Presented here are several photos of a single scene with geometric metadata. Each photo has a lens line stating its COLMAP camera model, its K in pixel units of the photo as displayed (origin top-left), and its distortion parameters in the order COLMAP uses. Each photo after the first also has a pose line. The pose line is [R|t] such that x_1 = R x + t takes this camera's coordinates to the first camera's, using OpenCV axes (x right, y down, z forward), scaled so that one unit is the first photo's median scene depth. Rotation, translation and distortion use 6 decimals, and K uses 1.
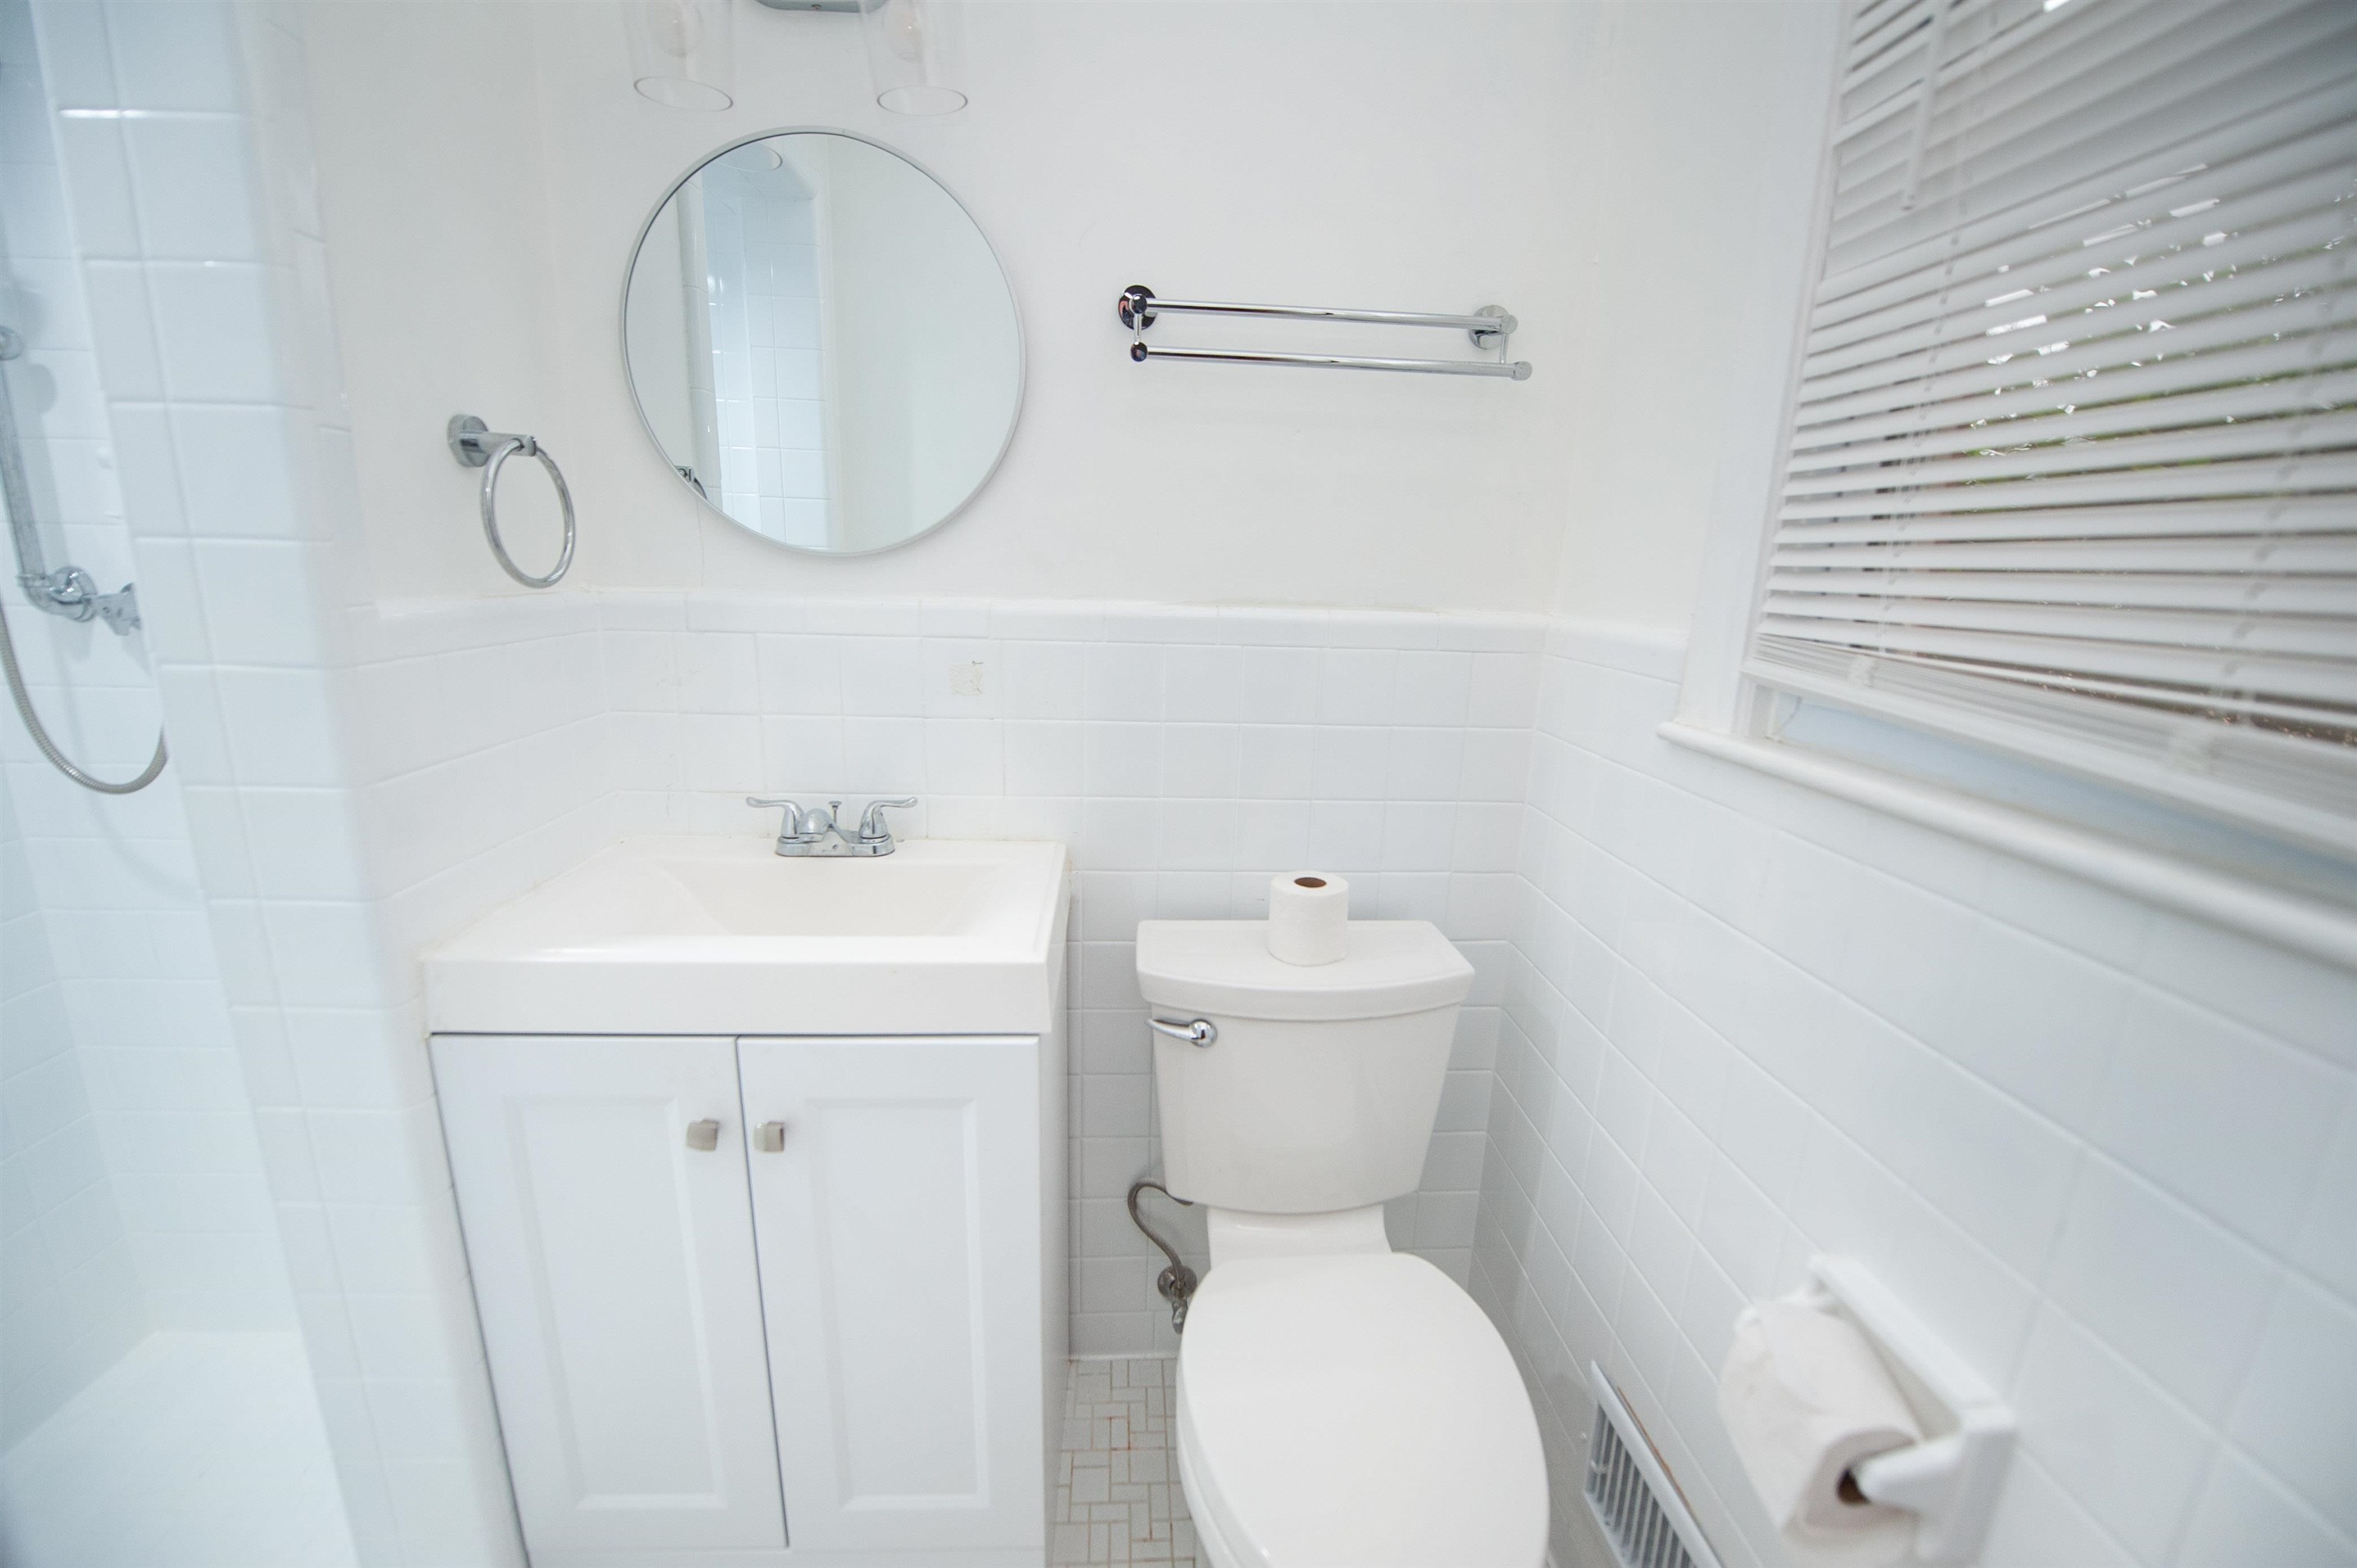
lens RADIAL K [[946.4, 0, 1183.7], [0, 946.4, 789.8], [0, 0, 1]] dist [-0.018335, -0.004647]
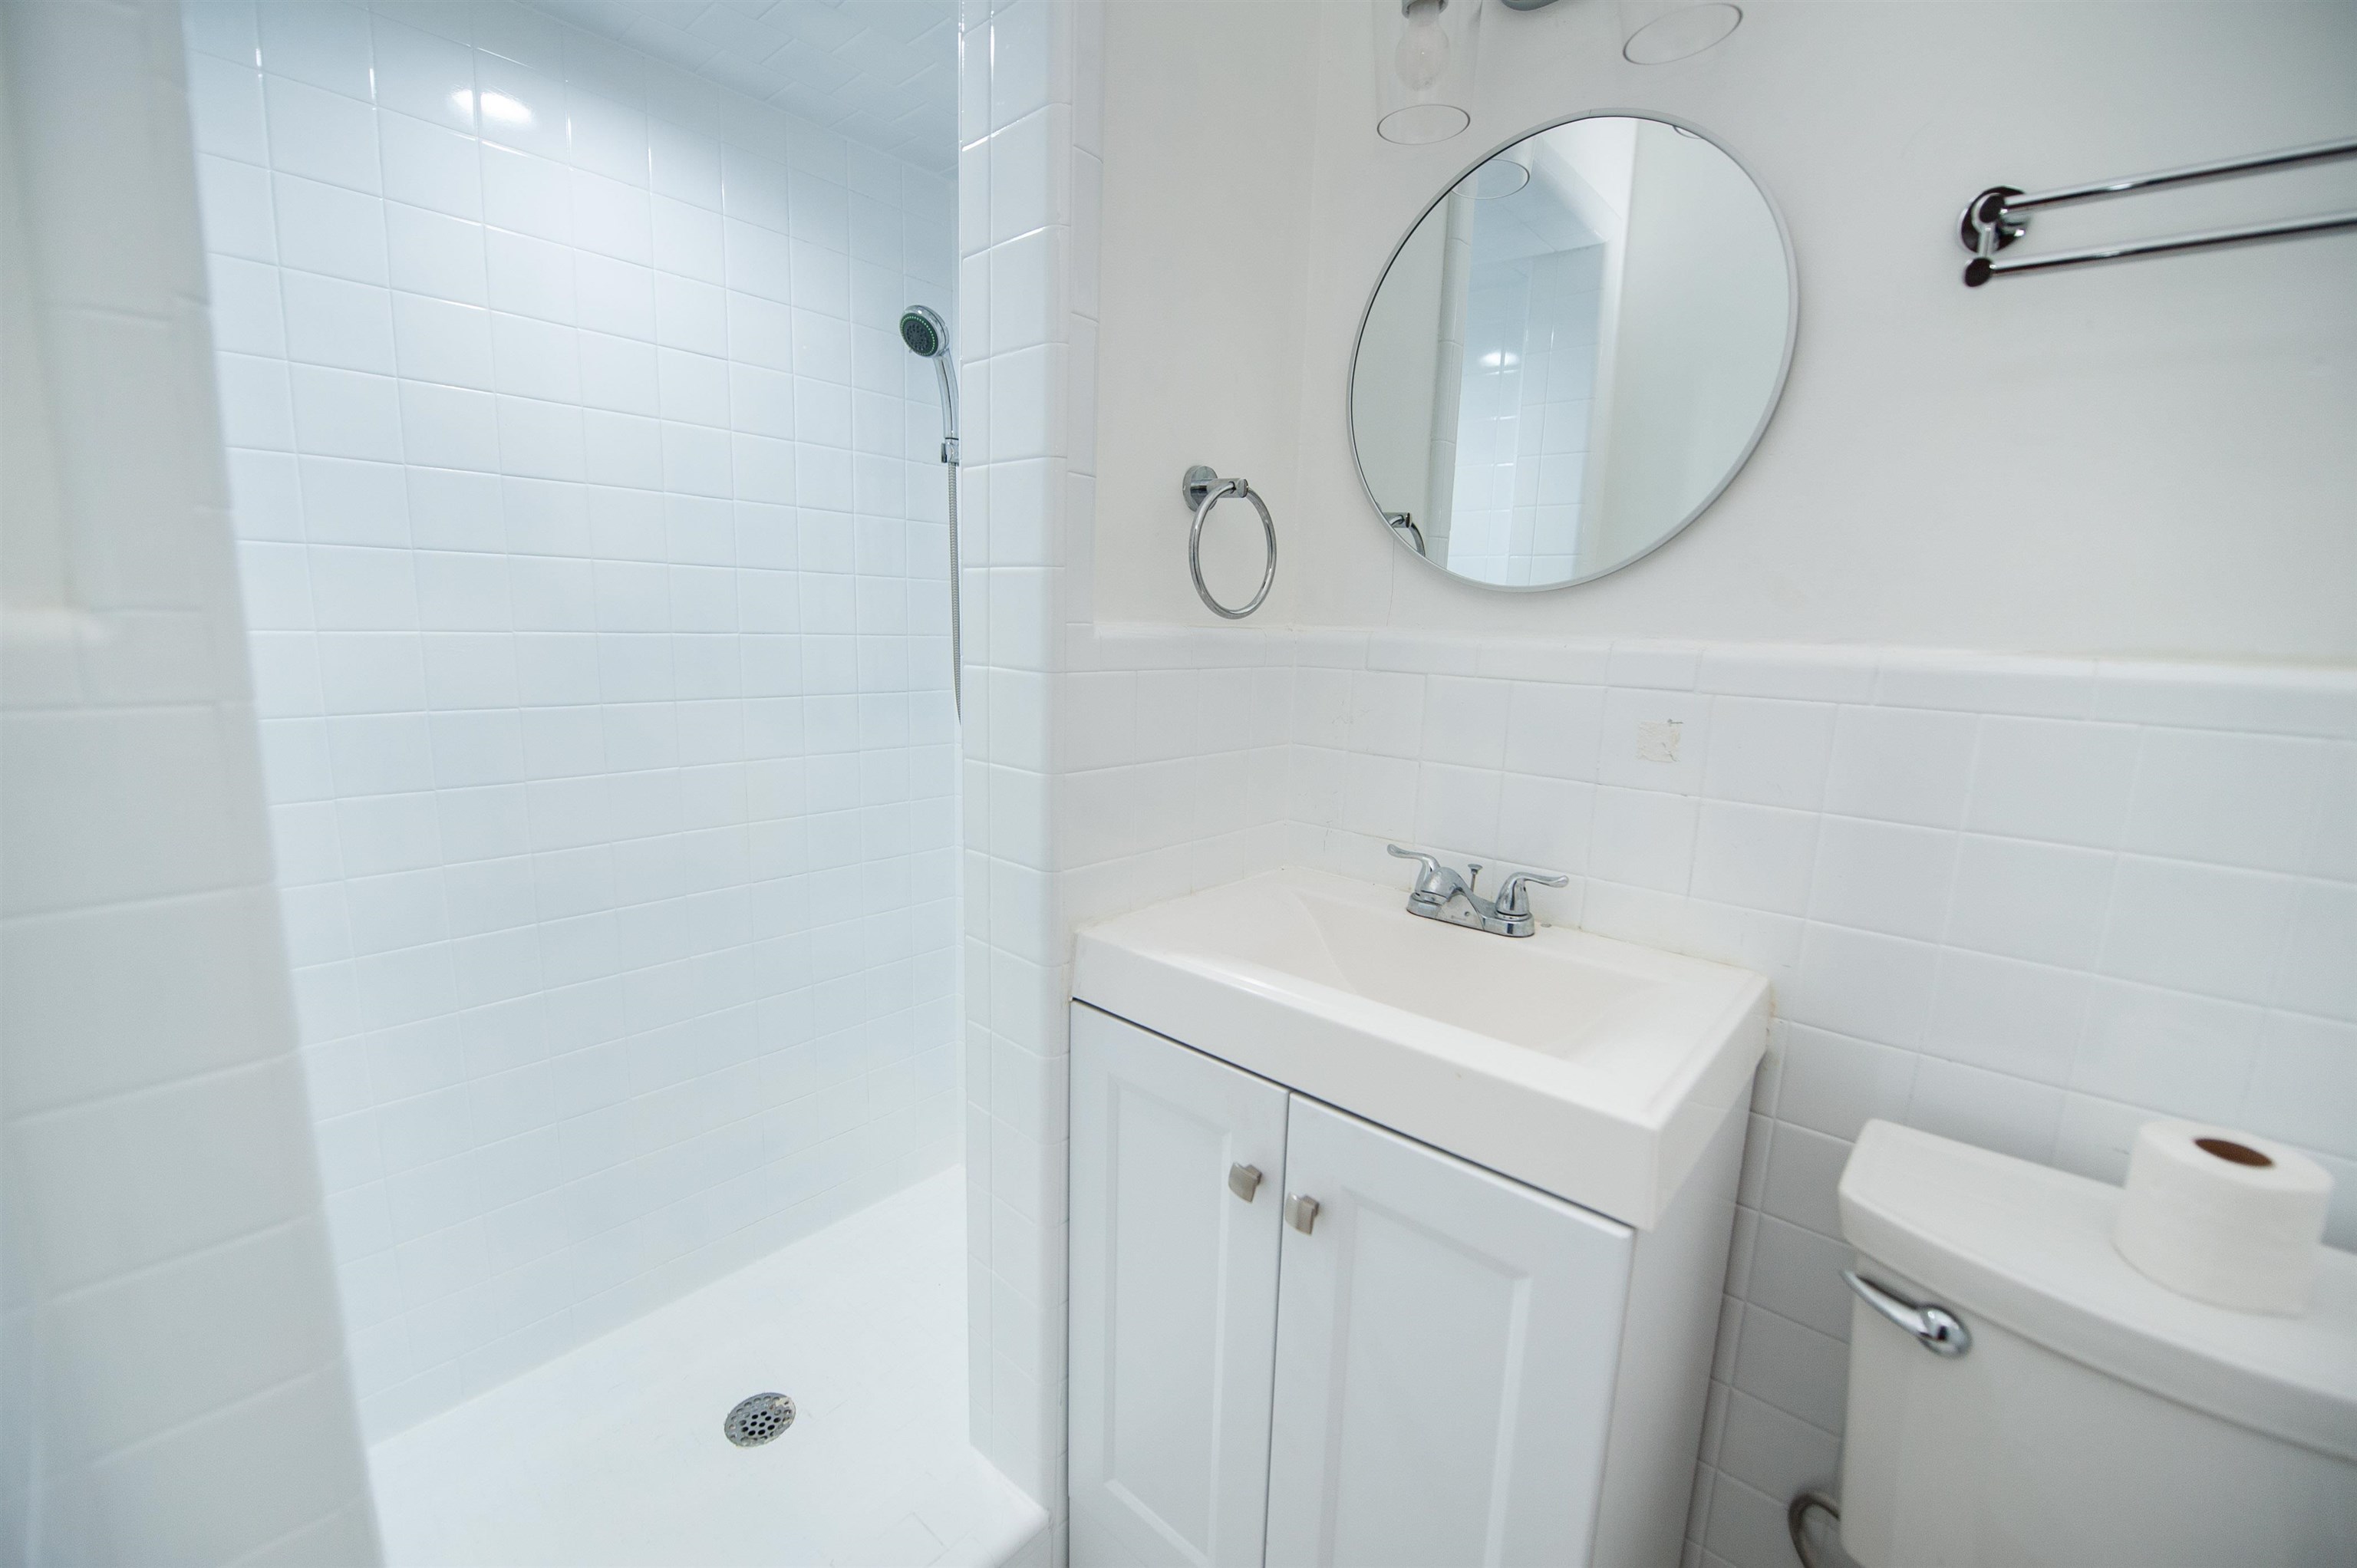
lens RADIAL K [[946.4, 0, 1183.7], [0, 946.4, 789.8], [0, 0, 1]] dist [-0.018335, -0.004647]
pose [[0.708828, 0.115110, -0.695926, 0.045605], [-0.173126, 0.984808, -0.013443, 0.002534], [0.683806, 0.130012, 0.717988, 0.171781]]
